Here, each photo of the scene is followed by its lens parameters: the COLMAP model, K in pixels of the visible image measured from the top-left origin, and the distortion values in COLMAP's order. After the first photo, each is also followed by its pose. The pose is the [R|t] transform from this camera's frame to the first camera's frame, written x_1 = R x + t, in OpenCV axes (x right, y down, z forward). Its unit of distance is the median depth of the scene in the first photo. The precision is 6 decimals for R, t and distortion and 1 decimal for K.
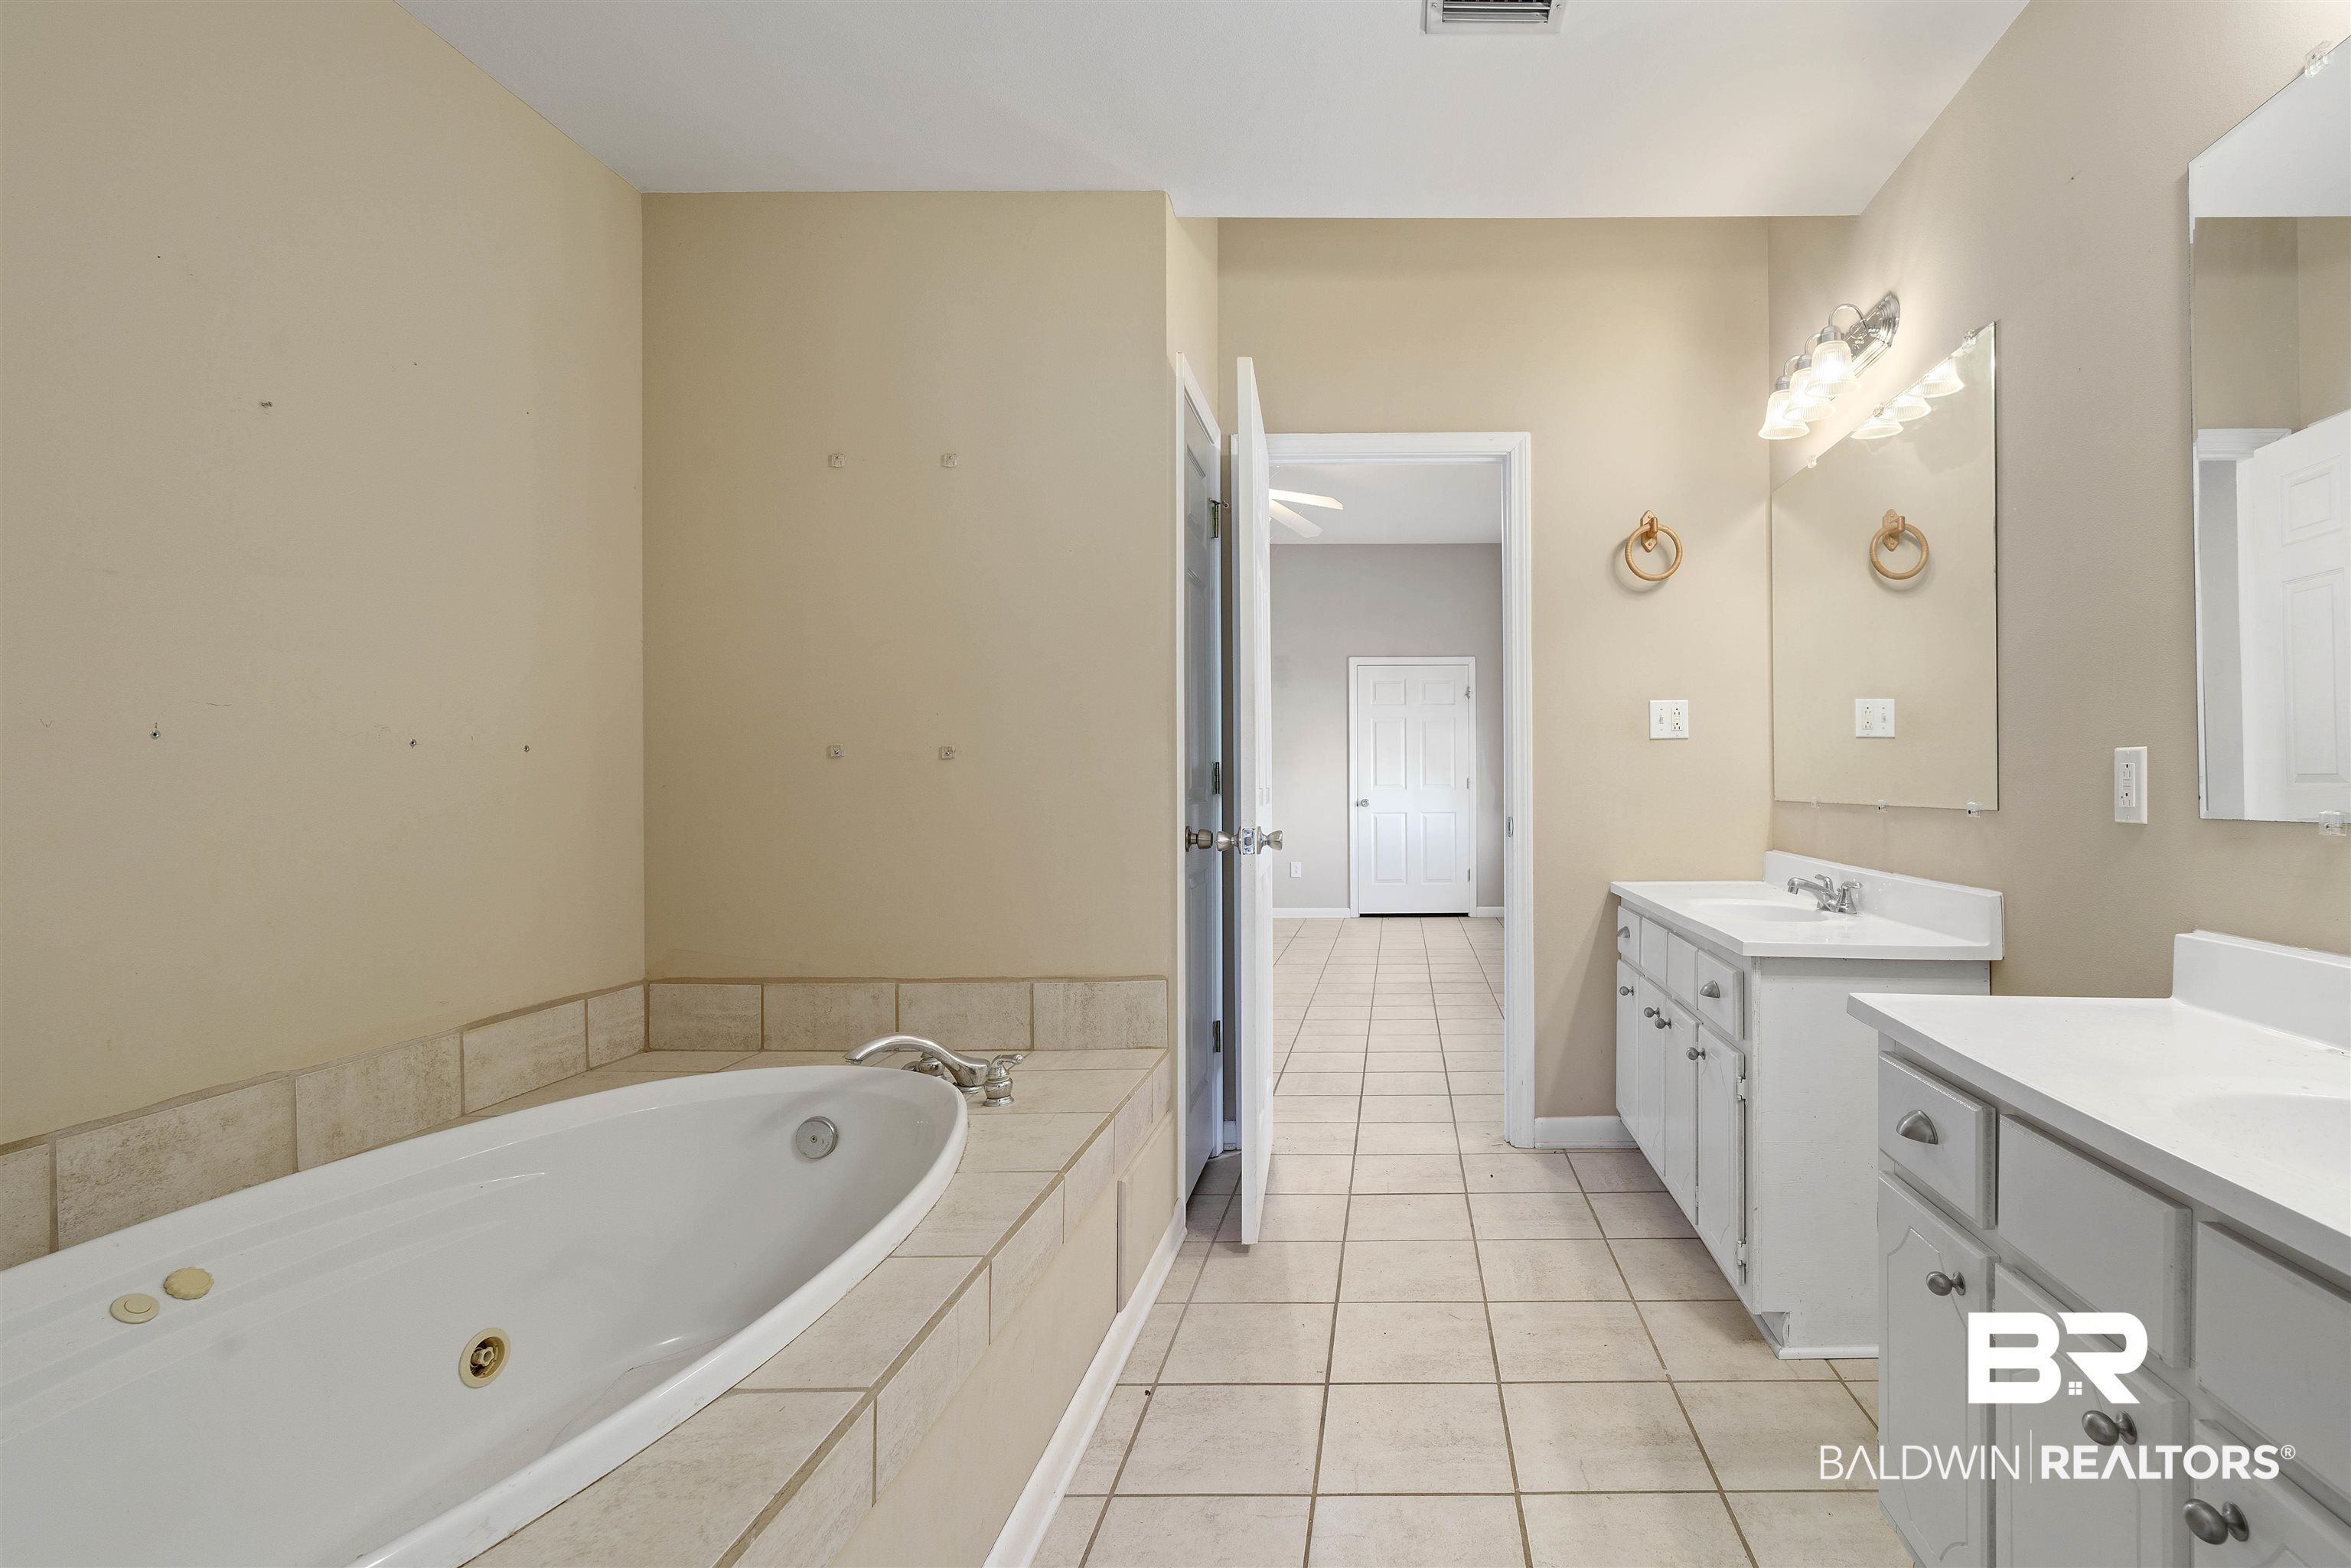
lens RADIAL K [[802.8, 0, 1179.3], [0, 802.8, 779.0], [0, 0, 1]] dist [-0.000335, -0.000068]
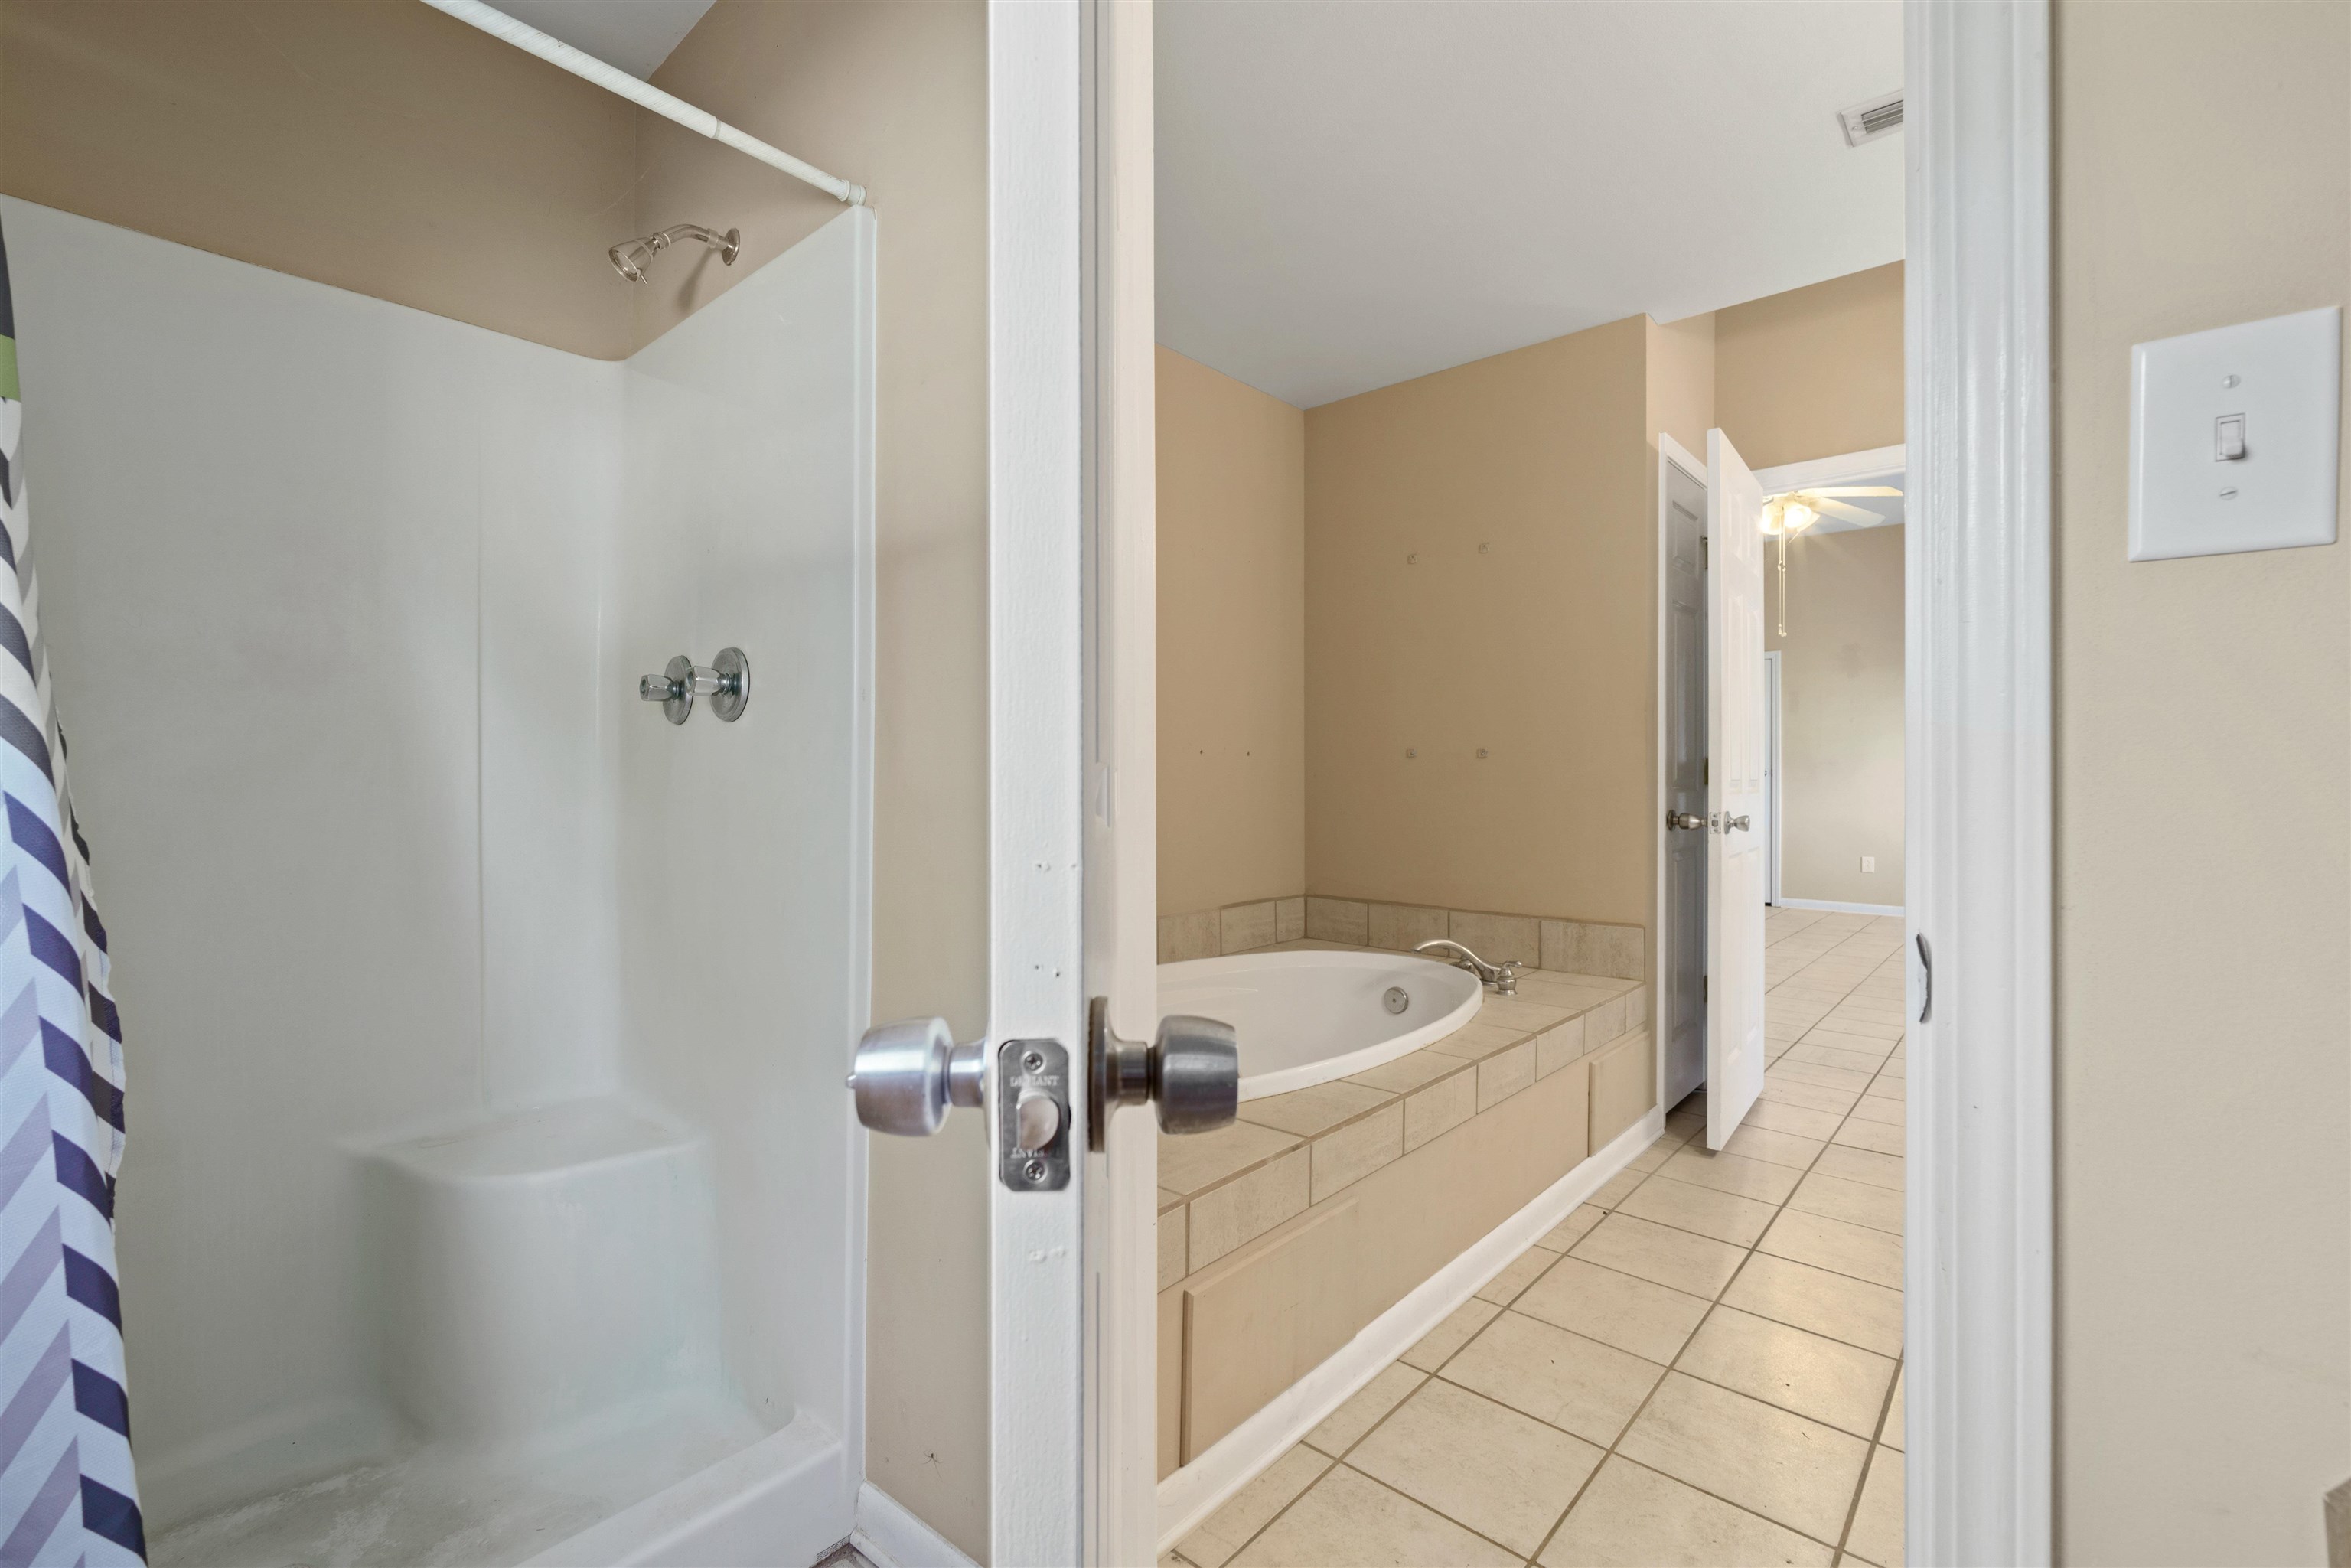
lens RADIAL K [[1017.7, 0, 1173.8], [0, 1017.7, 773.4], [0, 0, 1]] dist [0.002099, 0.000485]
pose [[0.749875, 0.004280, -0.661566, 0.501167], [-0.001515, 0.999988, 0.004752, -0.004523], [0.661578, -0.002561, 0.749872, -0.725351]]
